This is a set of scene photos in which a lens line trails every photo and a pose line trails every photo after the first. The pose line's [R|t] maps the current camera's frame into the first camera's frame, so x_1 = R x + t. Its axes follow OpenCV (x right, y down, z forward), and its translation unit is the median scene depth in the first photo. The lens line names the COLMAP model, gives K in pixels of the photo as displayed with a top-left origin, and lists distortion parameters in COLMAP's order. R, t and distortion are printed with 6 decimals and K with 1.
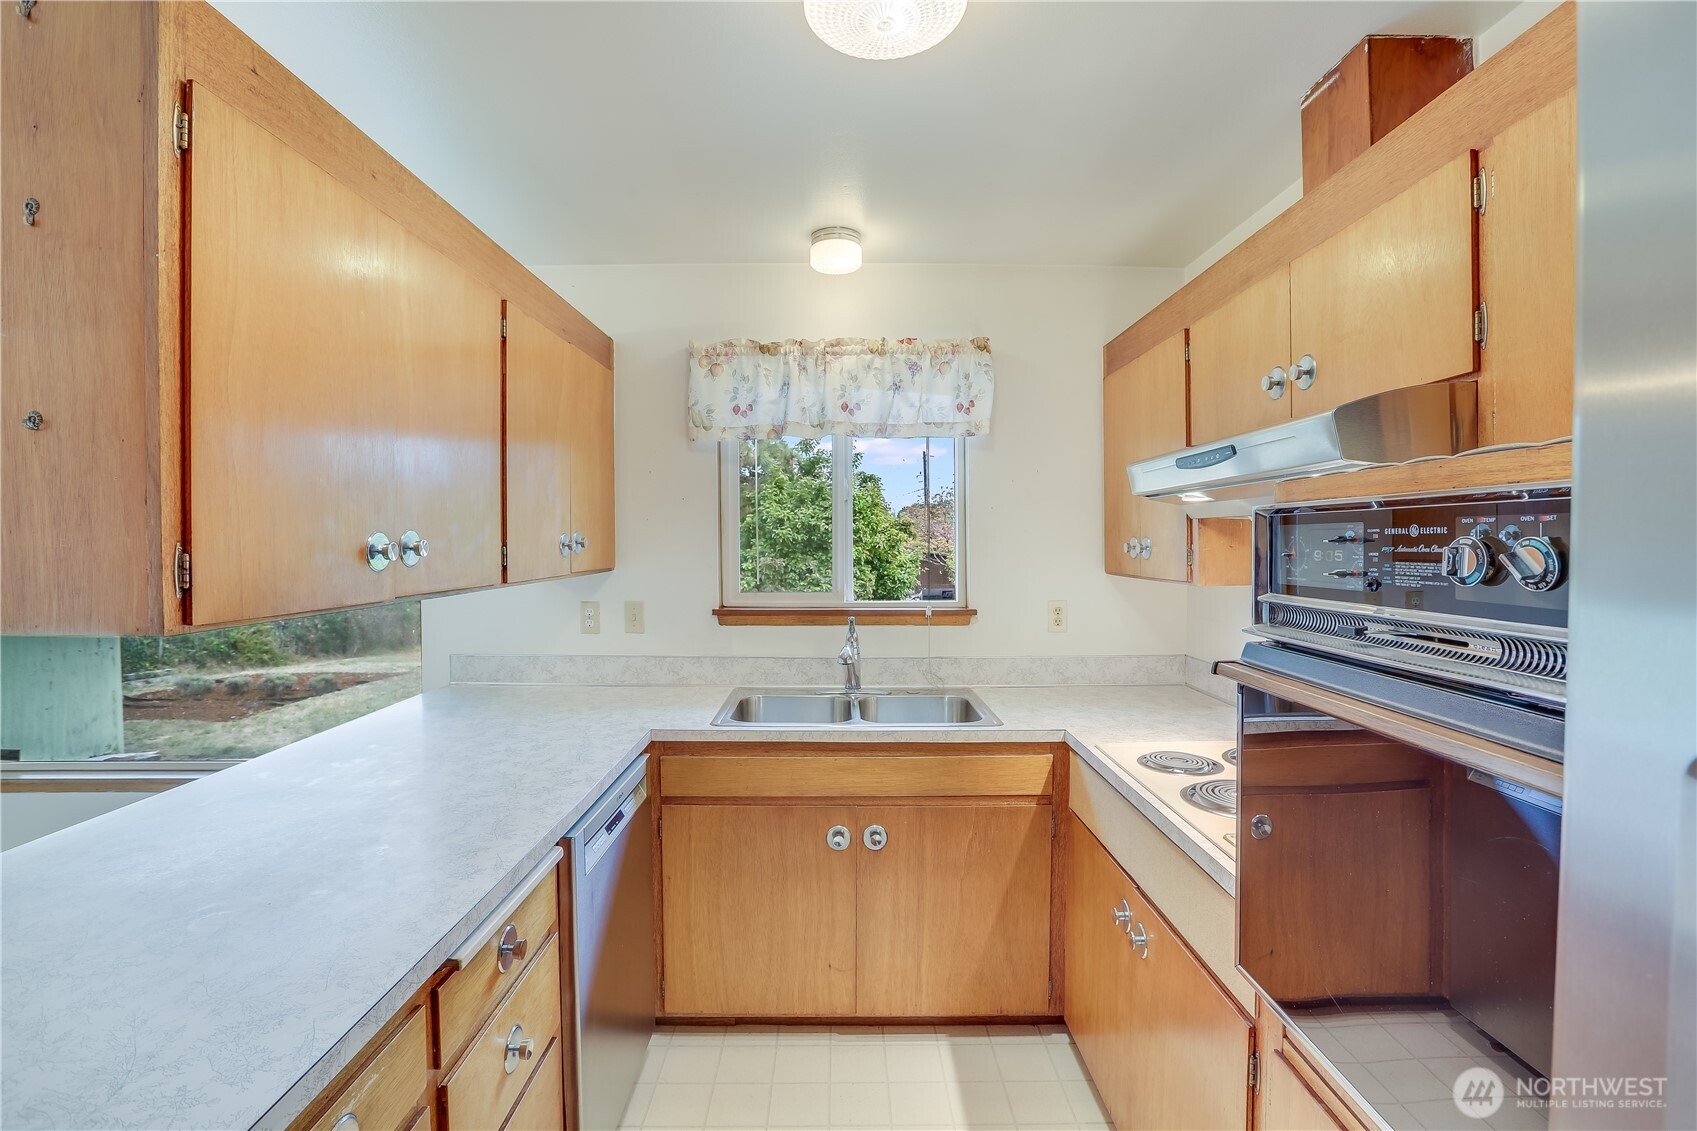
lens RADIAL K [[782.3, 0, 853.7], [0, 782.3, 559.8], [0, 0, 1]] dist [-0.046566, 0.011633]
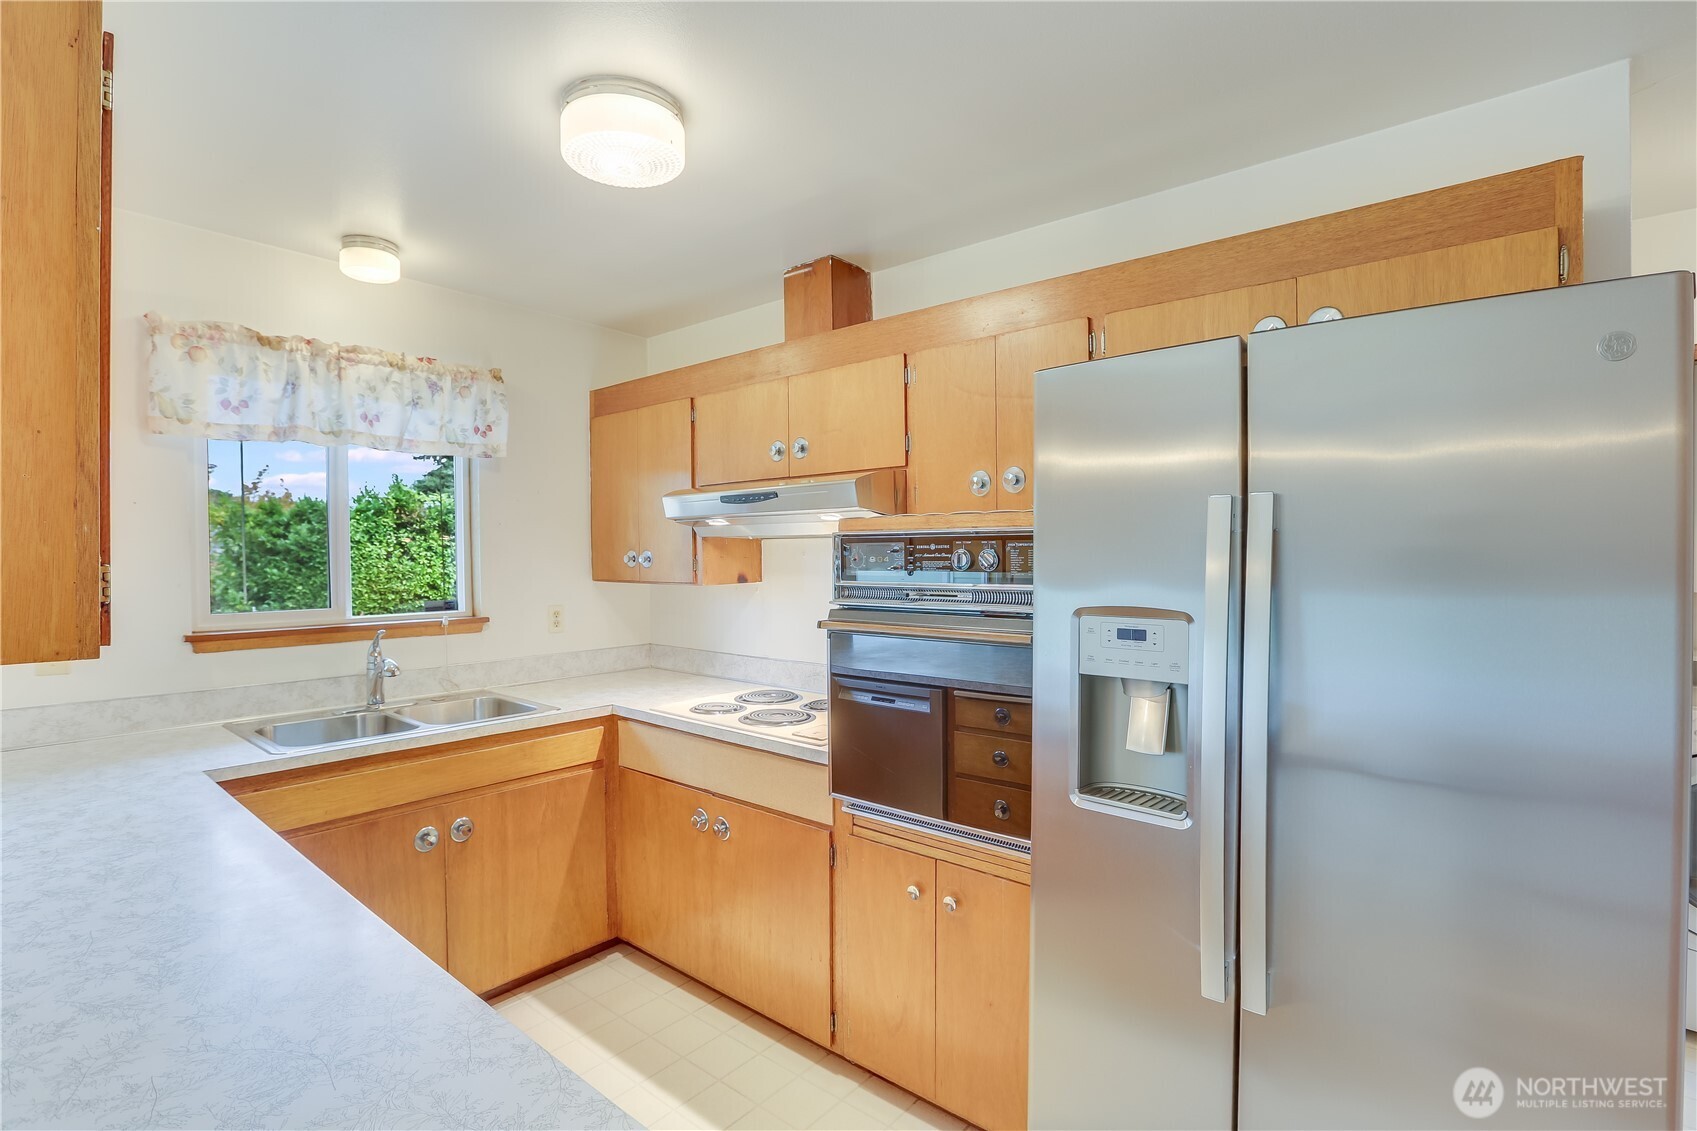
lens RADIAL K [[782.3, 0, 853.9], [0, 782.3, 564.6], [0, 0, 1]] dist [-0.046566, 0.011633]
pose [[0.642174, -0.012154, 0.766462, -0.355515], [0.021525, 0.999766, -0.002182, 0.004511], [-0.766256, 0.017899, 0.642285, -0.083656]]
